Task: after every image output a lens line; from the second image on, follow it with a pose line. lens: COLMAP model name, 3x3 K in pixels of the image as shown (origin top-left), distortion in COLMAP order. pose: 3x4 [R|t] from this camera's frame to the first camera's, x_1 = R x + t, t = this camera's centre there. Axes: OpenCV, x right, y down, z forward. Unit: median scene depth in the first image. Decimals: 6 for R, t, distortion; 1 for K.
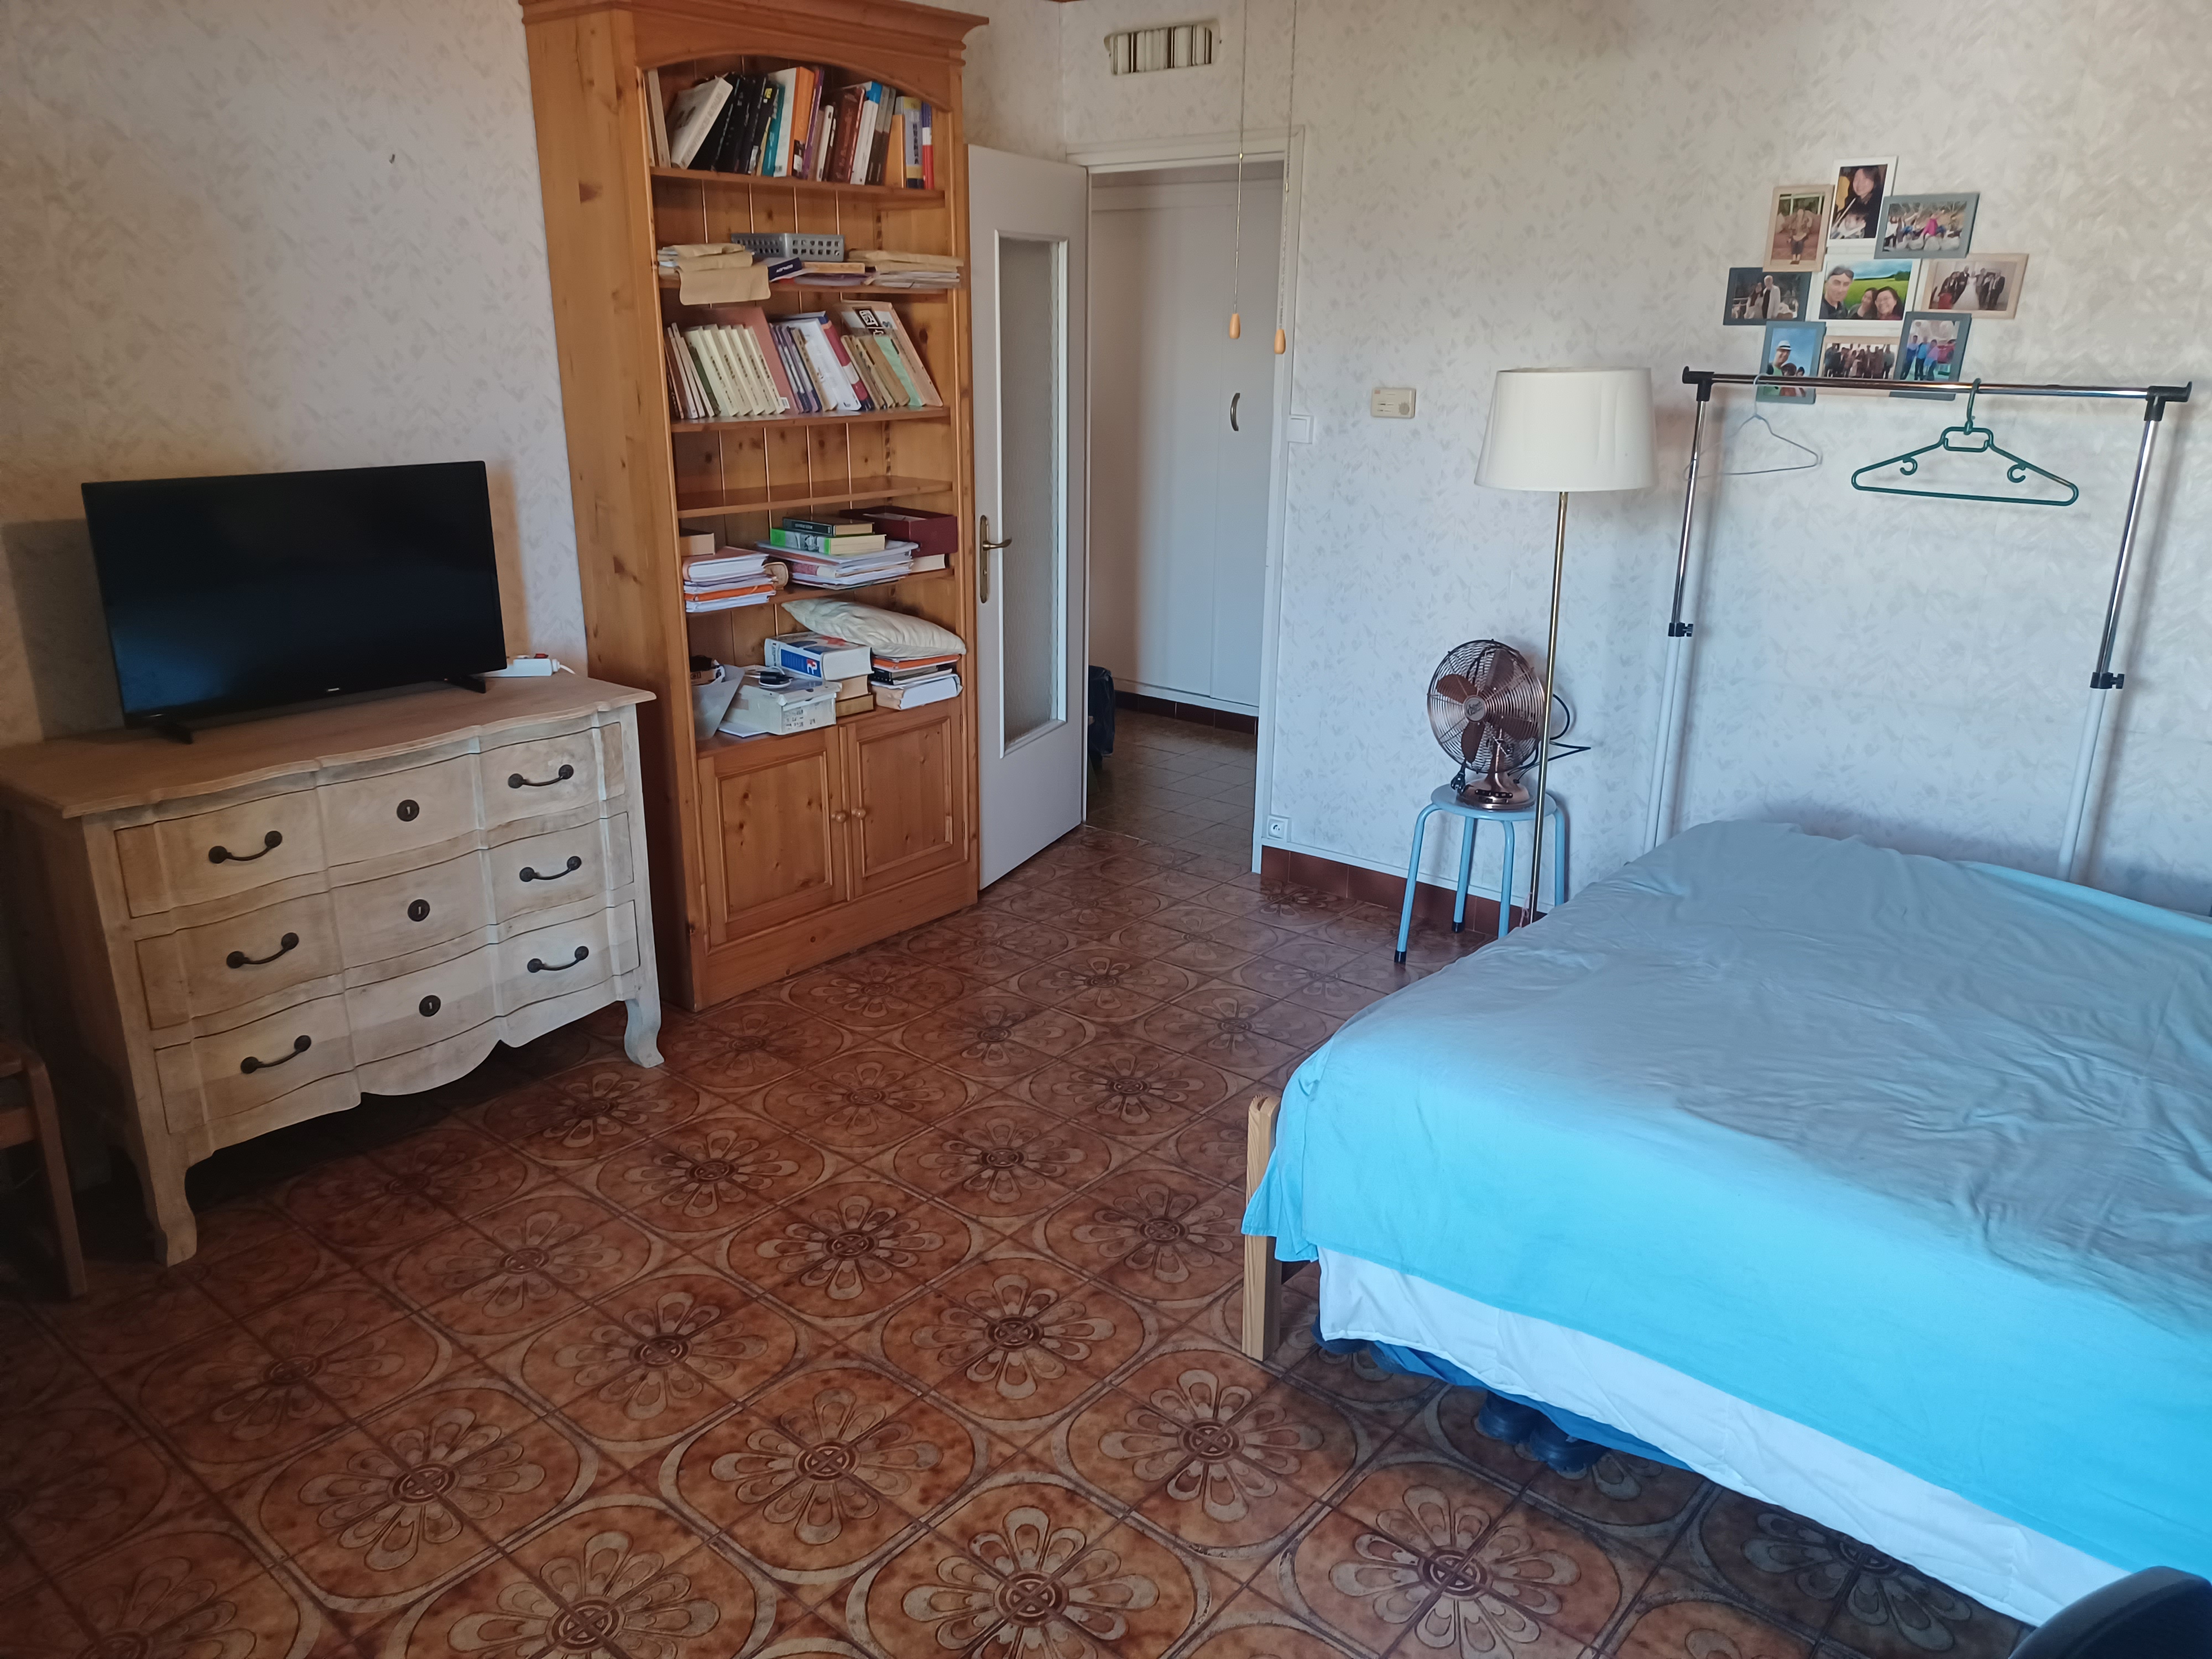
lens RADIAL K [[1597.0, 0, 1089.5], [0, 1597.0, 813.7], [0, 0, 1]] dist [0.030743, -0.006155]
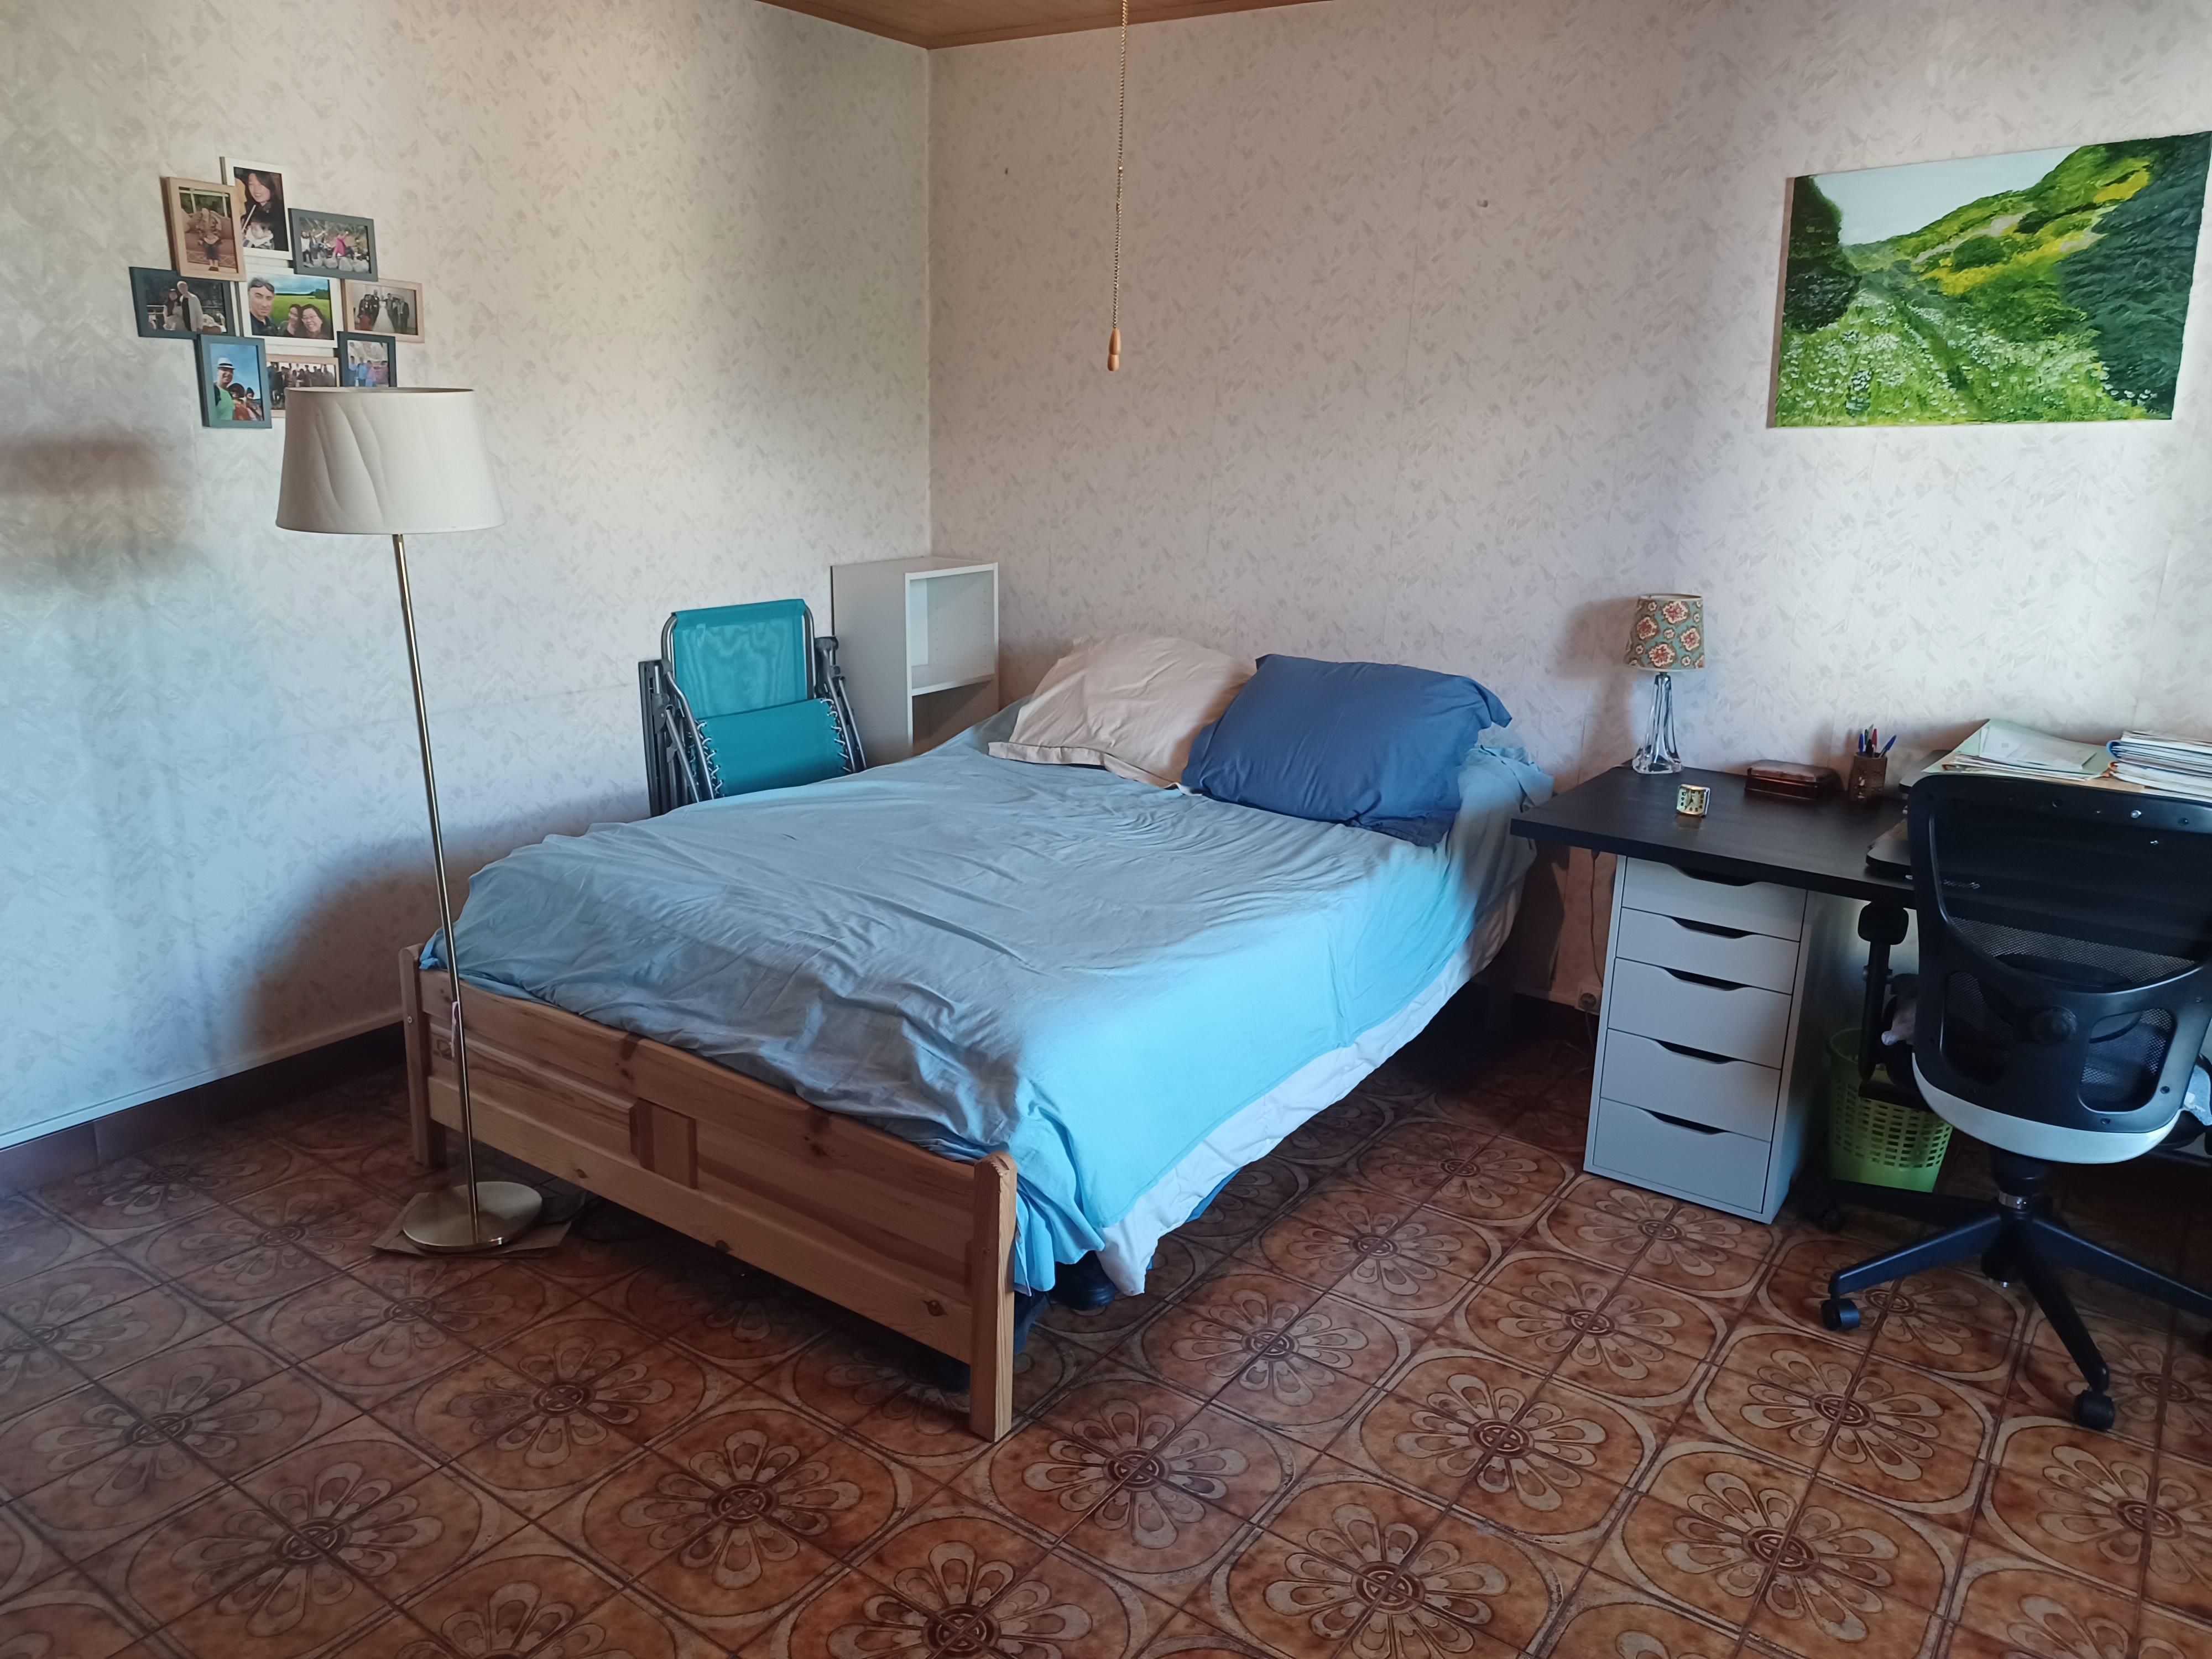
lens RADIAL K [[1597.0, 0, 1089.5], [0, 1597.0, 813.7], [0, 0, 1]] dist [0.030743, -0.006155]
pose [[-0.080632, -0.258138, 0.962737, -0.600526], [0.274432, 0.922802, 0.270414, -0.199359], [-0.958220, 0.286010, -0.003566, 0.718215]]
